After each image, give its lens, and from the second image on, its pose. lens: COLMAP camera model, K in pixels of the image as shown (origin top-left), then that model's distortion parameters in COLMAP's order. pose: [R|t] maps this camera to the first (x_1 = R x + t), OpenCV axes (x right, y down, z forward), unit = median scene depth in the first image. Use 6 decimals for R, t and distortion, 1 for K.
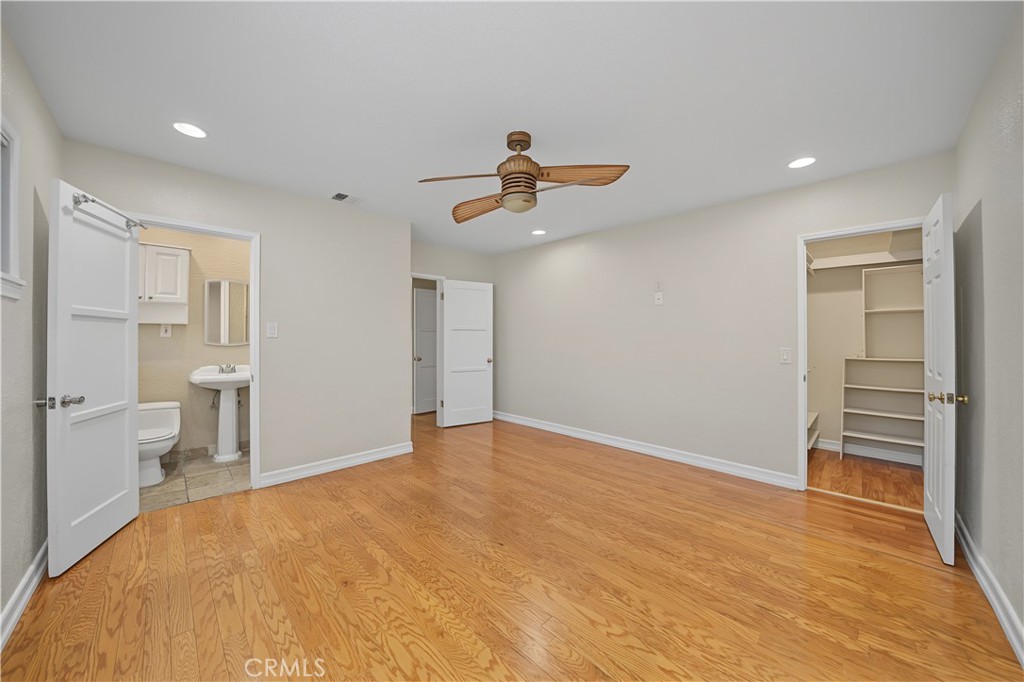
lens RADIAL K [[350.4, 0, 514.3], [0, 350.4, 338.9], [0, 0, 1]] dist [-0.000180, -0.000004]
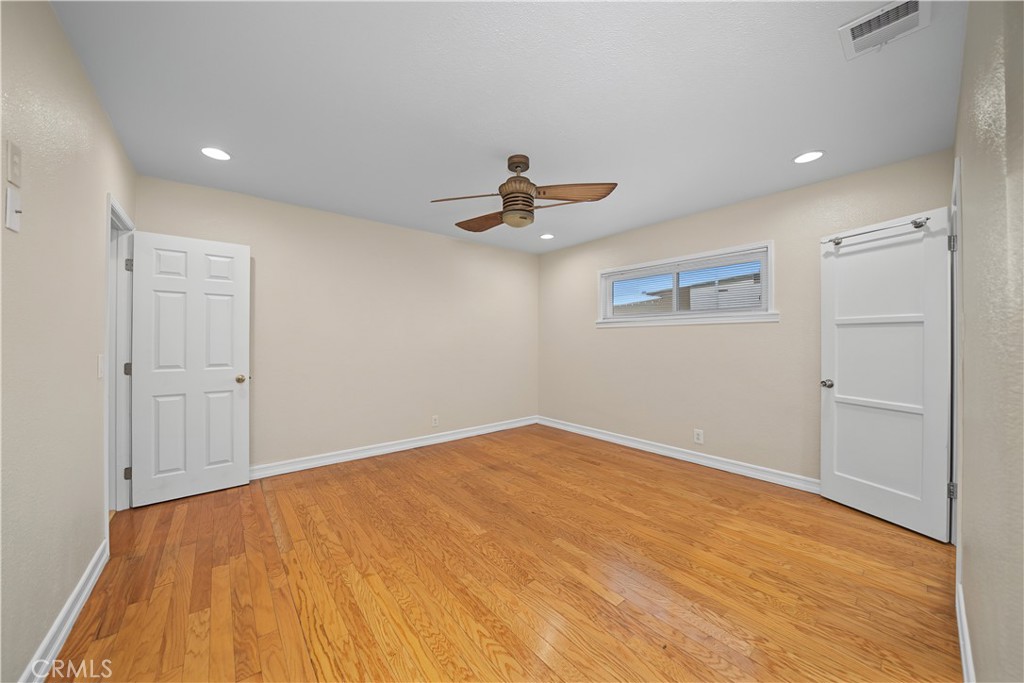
lens RADIAL K [[350.4, 0, 518.2], [0, 350.4, 338.4], [0, 0, 1]] dist [-0.000180, -0.000004]
pose [[-0.996766, -0.002646, 0.080312, -0.076845], [-0.002839, 0.999993, -0.002287, -0.005195], [-0.080305, -0.002507, -0.996767, 2.098691]]
